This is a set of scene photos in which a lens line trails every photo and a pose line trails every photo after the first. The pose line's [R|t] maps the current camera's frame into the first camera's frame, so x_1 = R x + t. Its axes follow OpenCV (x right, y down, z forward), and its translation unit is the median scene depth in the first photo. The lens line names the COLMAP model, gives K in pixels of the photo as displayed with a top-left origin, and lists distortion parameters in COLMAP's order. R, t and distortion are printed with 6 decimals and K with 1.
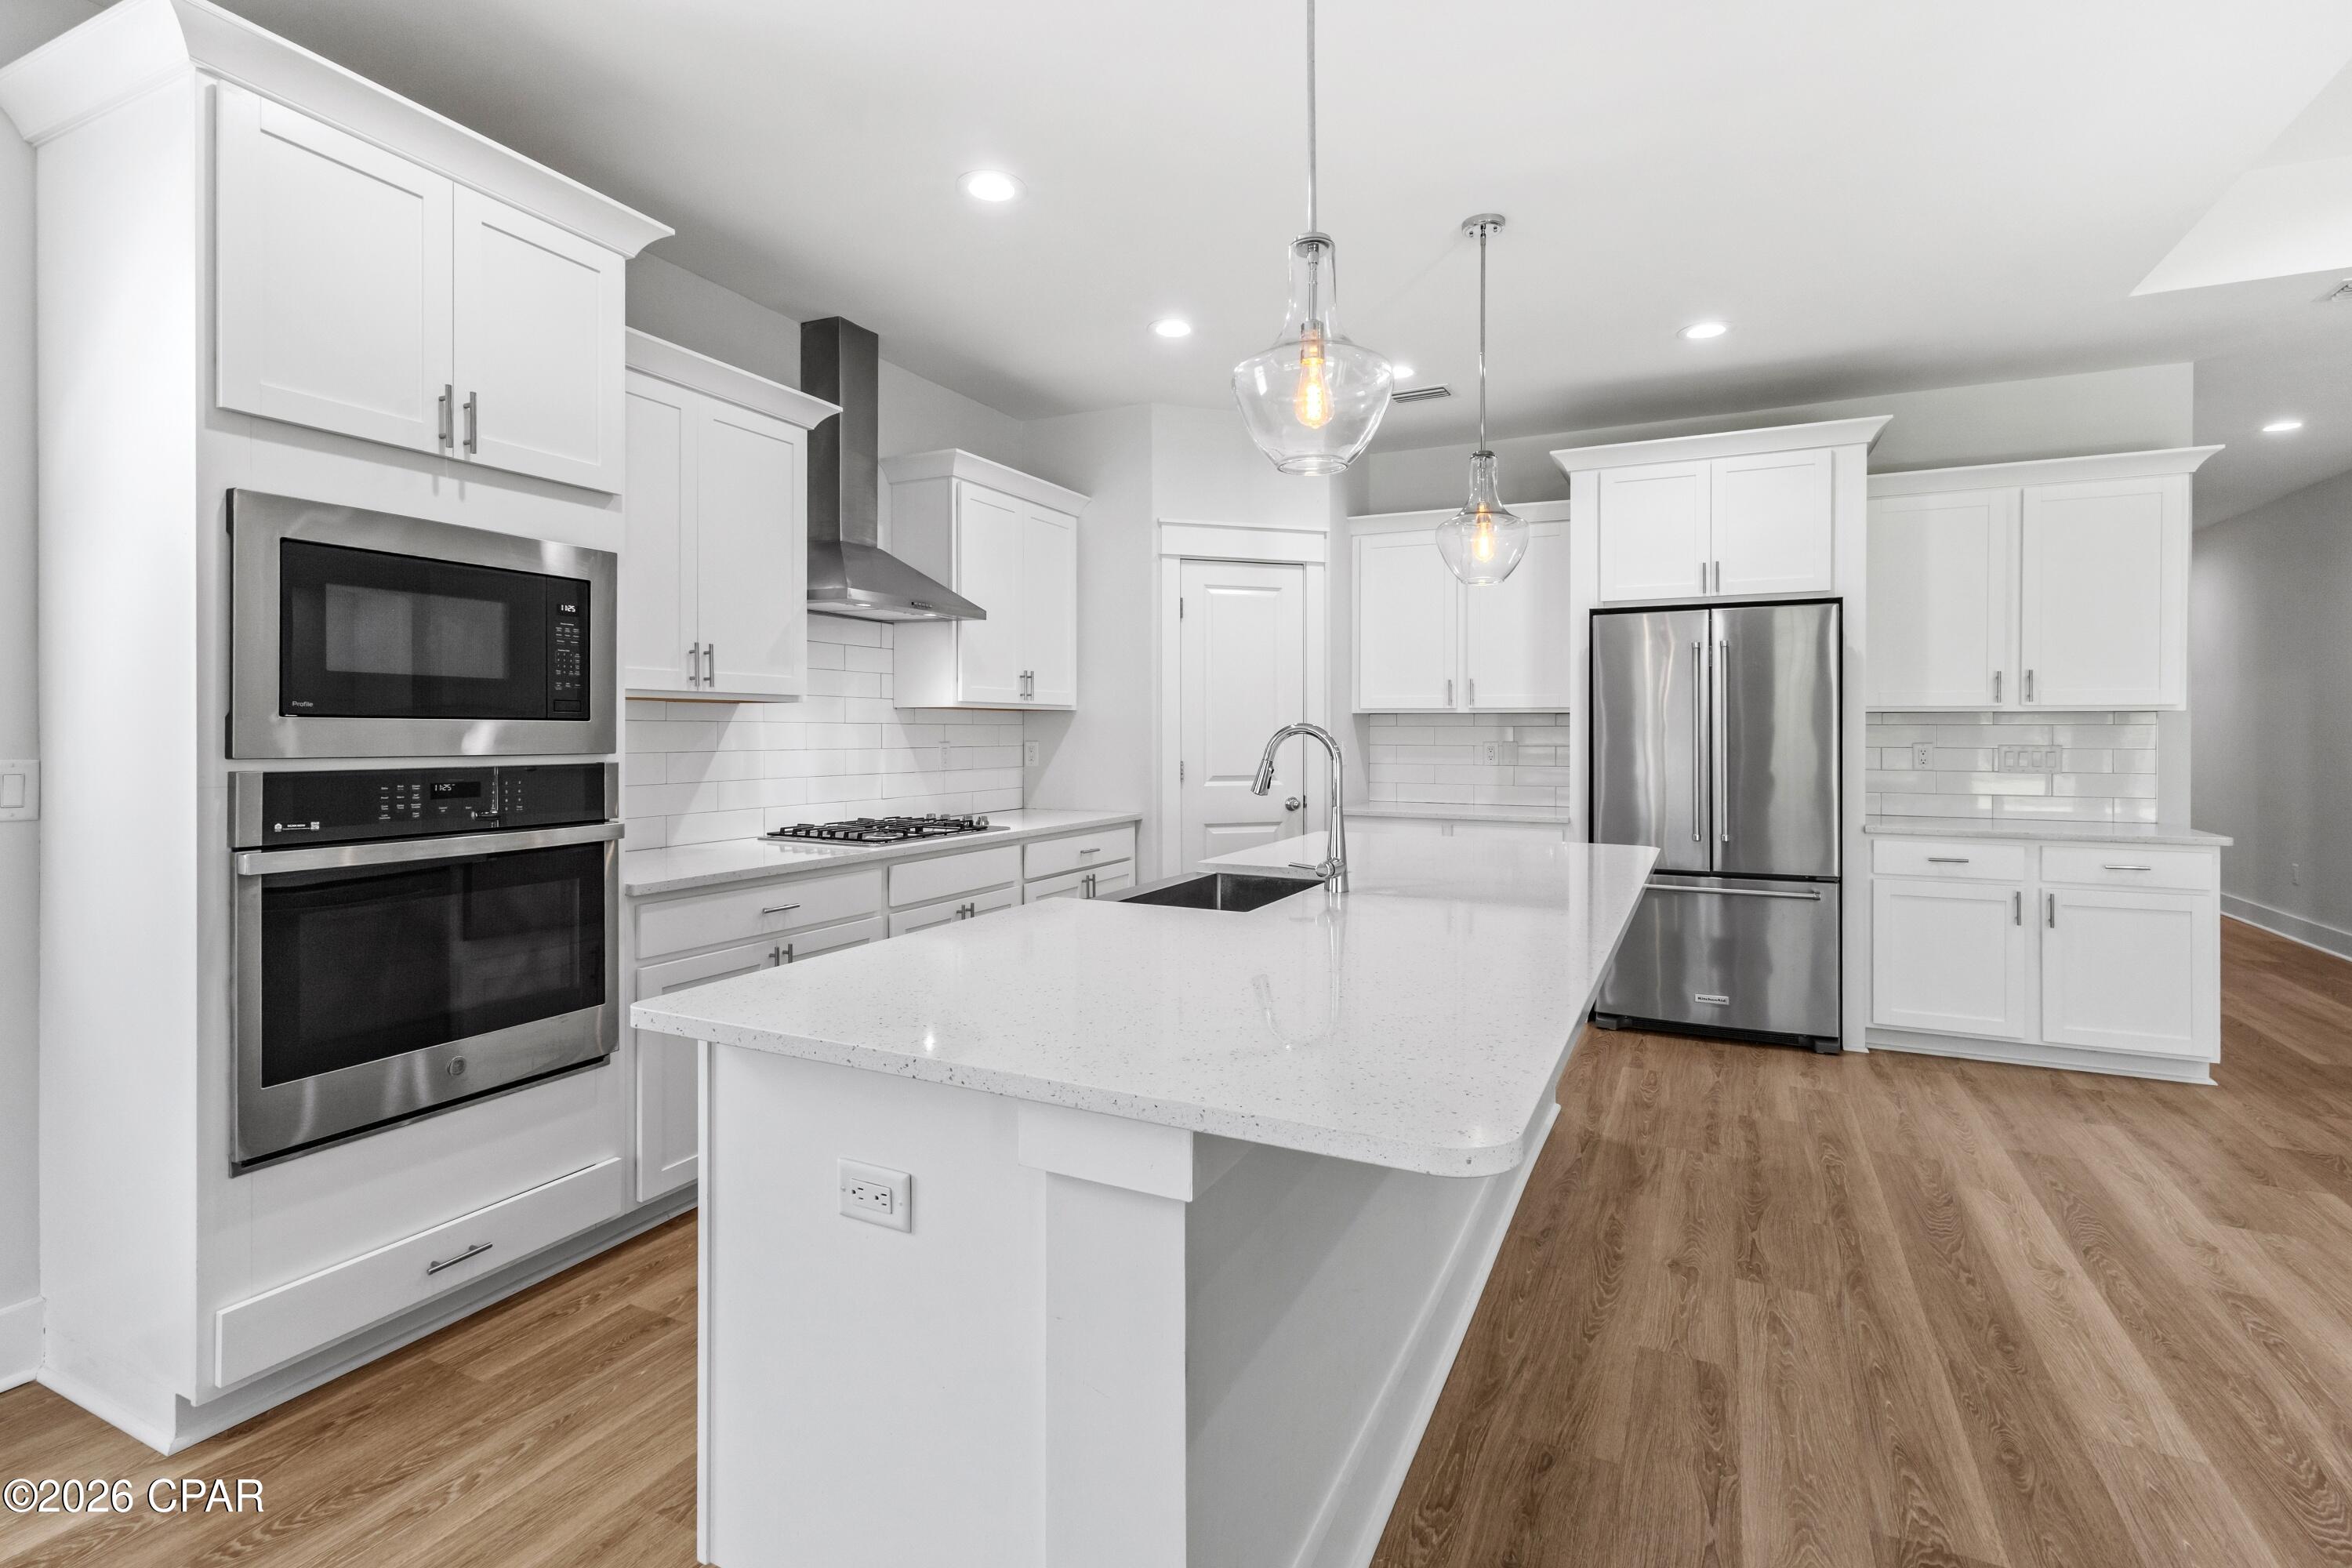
lens RADIAL K [[1107.1, 0, 1175.6], [0, 1107.1, 726.2], [0, 0, 1]] dist [0.002894, 0.000279]
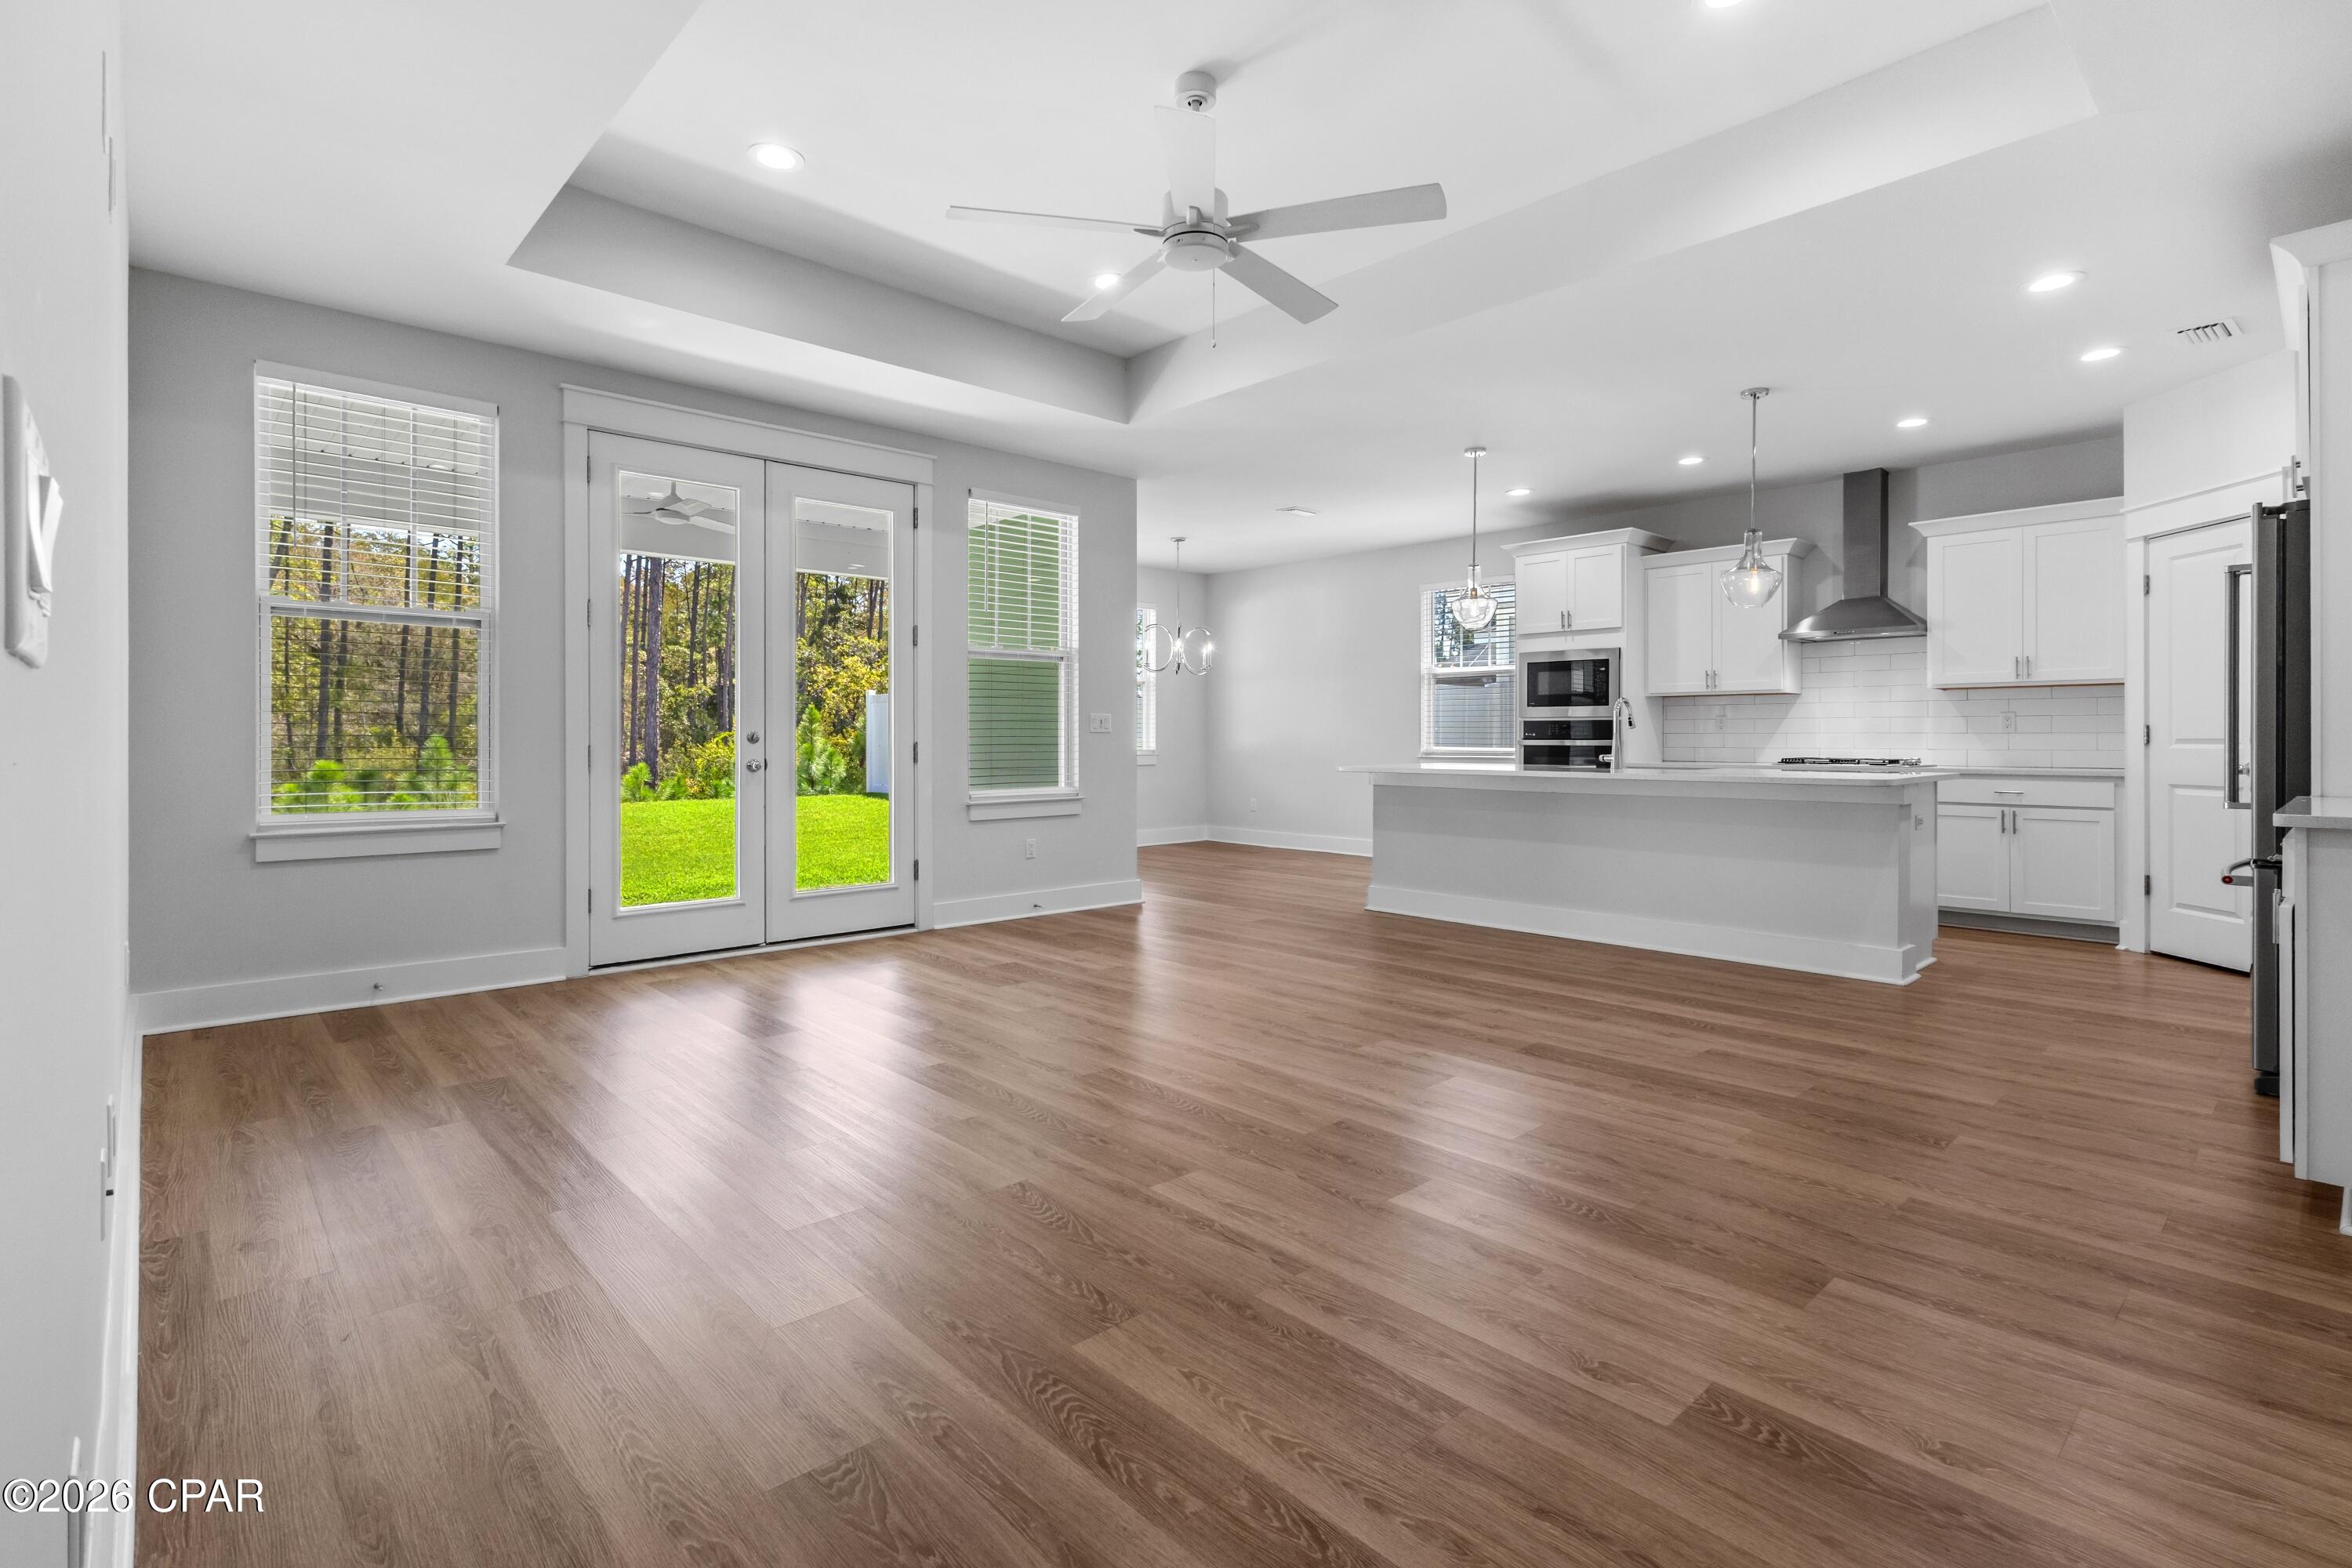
lens RADIAL K [[1097.0, 0, 1175.4], [0, 1097.0, 751.2], [0, 0, 1]] dist [-0.000021, 0.000762]
pose [[-0.360997, 0.006780, -0.932542, 1.537285], [0.000568, 0.999975, 0.007050, 0.056039], [0.932567, 0.002015, -0.360992, 0.567265]]
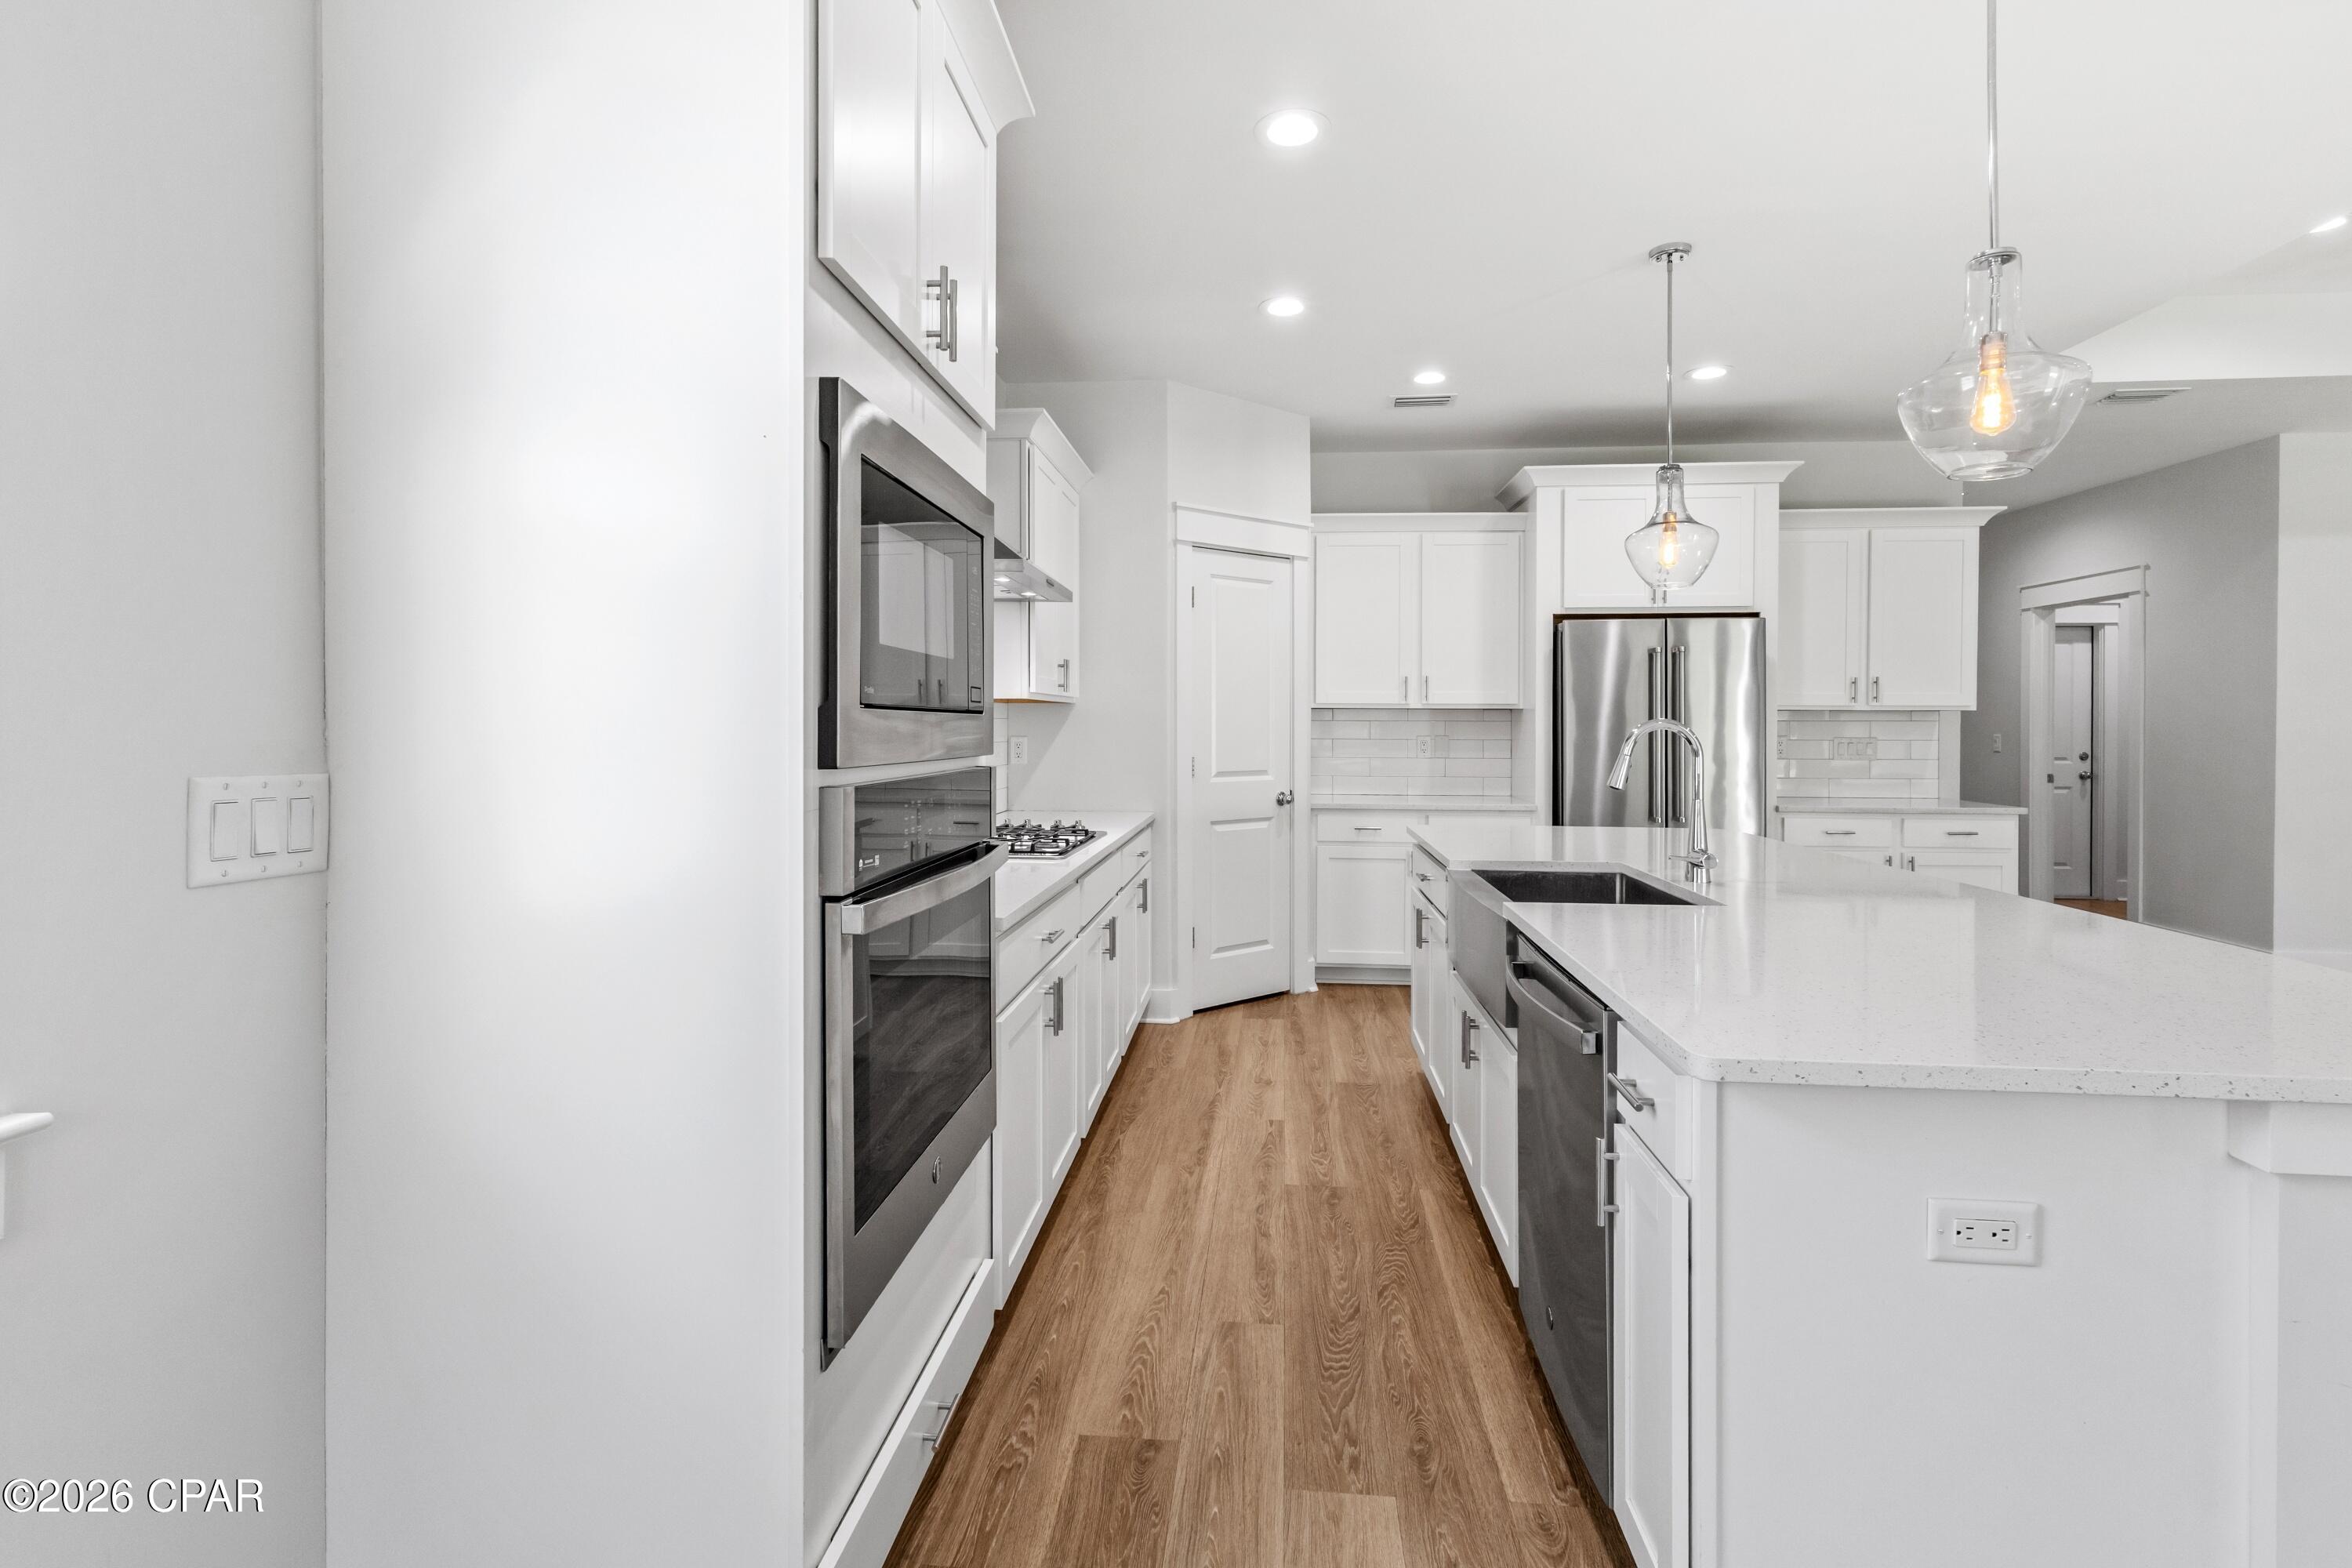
lens RADIAL K [[1107.1, 0, 1175.6], [0, 1107.1, 726.2], [0, 0, 1]] dist [0.002894, 0.000279]
pose [[0.932998, 0.000264, 0.359882, -0.403861], [-0.002512, 0.999980, 0.005777, -0.000513], [-0.359874, -0.006293, 0.932980, 0.125638]]
